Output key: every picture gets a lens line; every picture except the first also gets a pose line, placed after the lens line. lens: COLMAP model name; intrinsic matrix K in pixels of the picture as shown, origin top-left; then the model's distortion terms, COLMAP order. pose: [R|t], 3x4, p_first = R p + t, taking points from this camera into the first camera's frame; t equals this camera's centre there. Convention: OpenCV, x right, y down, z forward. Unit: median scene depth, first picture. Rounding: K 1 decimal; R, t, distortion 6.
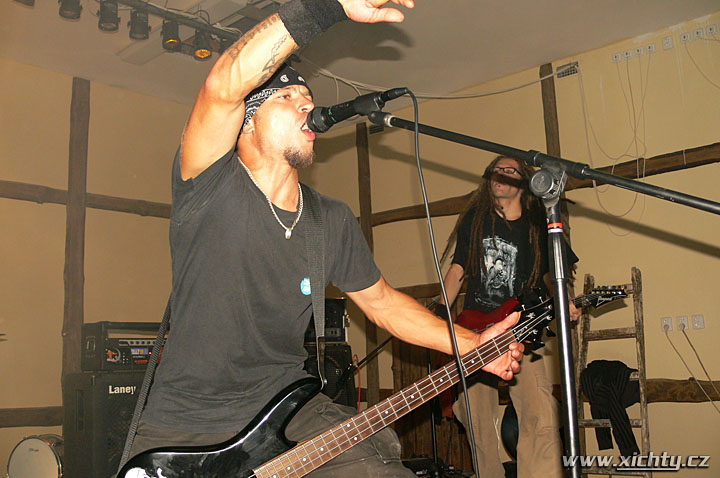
lens RADIAL K [[737.8, 0, 348.4], [0, 737.8, 238.1], [0, 0, 1]] dist [-0.212908, 0.217025]
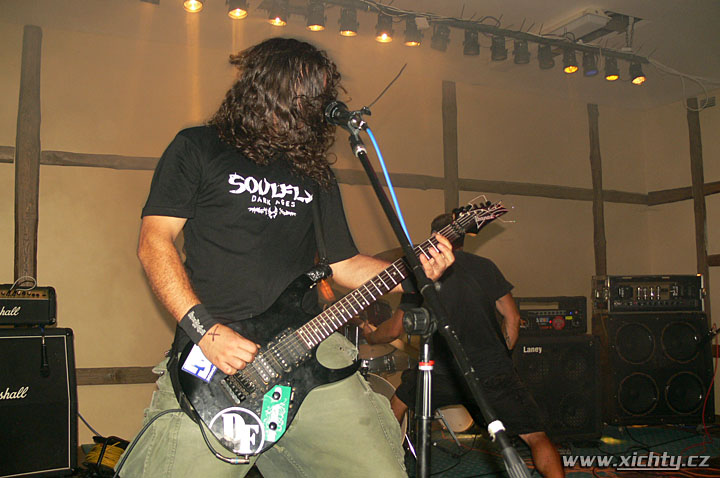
lens RADIAL K [[737.8, 0, 348.4], [0, 737.8, 238.1], [0, 0, 1]] dist [-0.212908, 0.217025]
pose [[0.927985, -0.004421, -0.372592, -0.107329], [0.036078, 0.996298, 0.078034, -0.086954], [0.370867, -0.085857, 0.924709, -0.268514]]
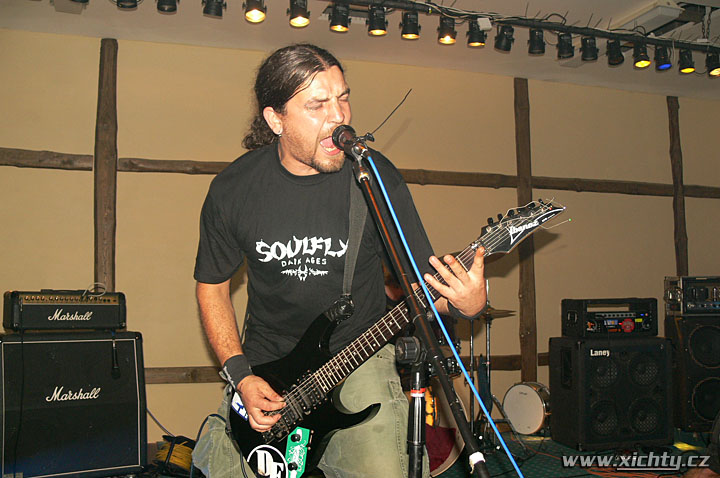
lens RADIAL K [[737.8, 0, 348.4], [0, 737.8, 238.1], [0, 0, 1]] dist [-0.212908, 0.217025]
pose [[0.875915, -0.009385, -0.482375, -0.070087], [0.055508, 0.995132, 0.081432, -0.100584], [0.479262, -0.098104, 0.872172, -0.260730]]
